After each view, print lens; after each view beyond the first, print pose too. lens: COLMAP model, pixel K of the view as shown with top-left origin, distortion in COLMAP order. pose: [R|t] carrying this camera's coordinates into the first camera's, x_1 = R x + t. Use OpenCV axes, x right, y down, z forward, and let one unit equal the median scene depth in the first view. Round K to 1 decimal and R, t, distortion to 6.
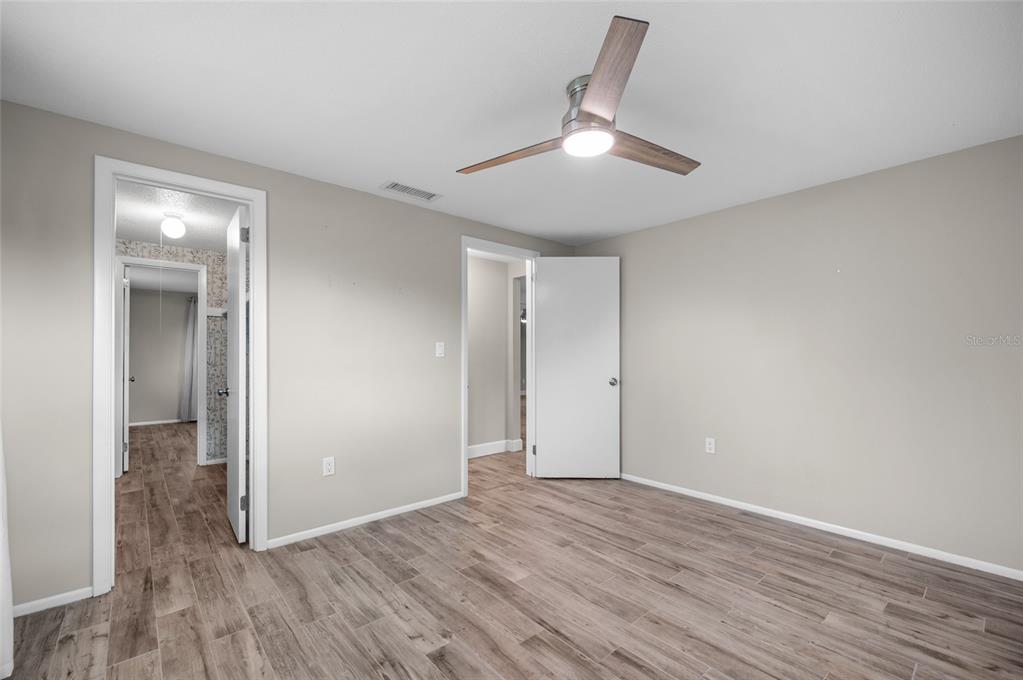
lens RADIAL K [[443.1, 0, 508.5], [0, 443.1, 348.8], [0, 0, 1]] dist [0.000730, 0.000191]
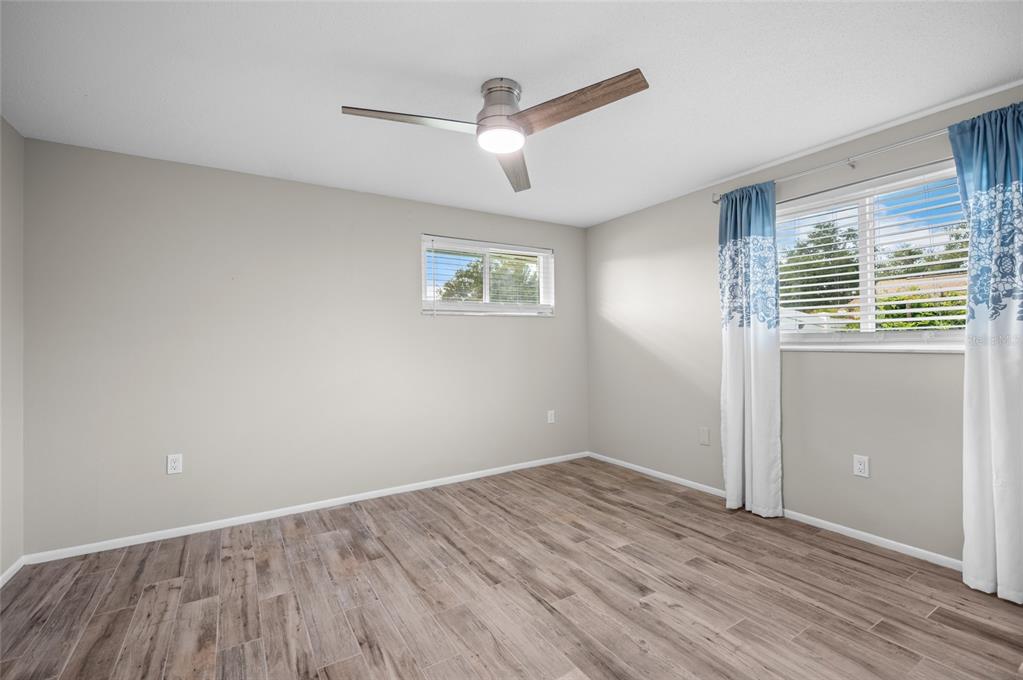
lens RADIAL K [[443.1, 0, 512.2], [0, 443.1, 342.3], [0, 0, 1]] dist [0.000730, 0.000191]
pose [[-0.986807, 0.012872, 0.161389, -0.005625], [0.009987, 0.999776, -0.018673, 0.035399], [-0.161593, -0.016815, -0.986714, 1.921588]]
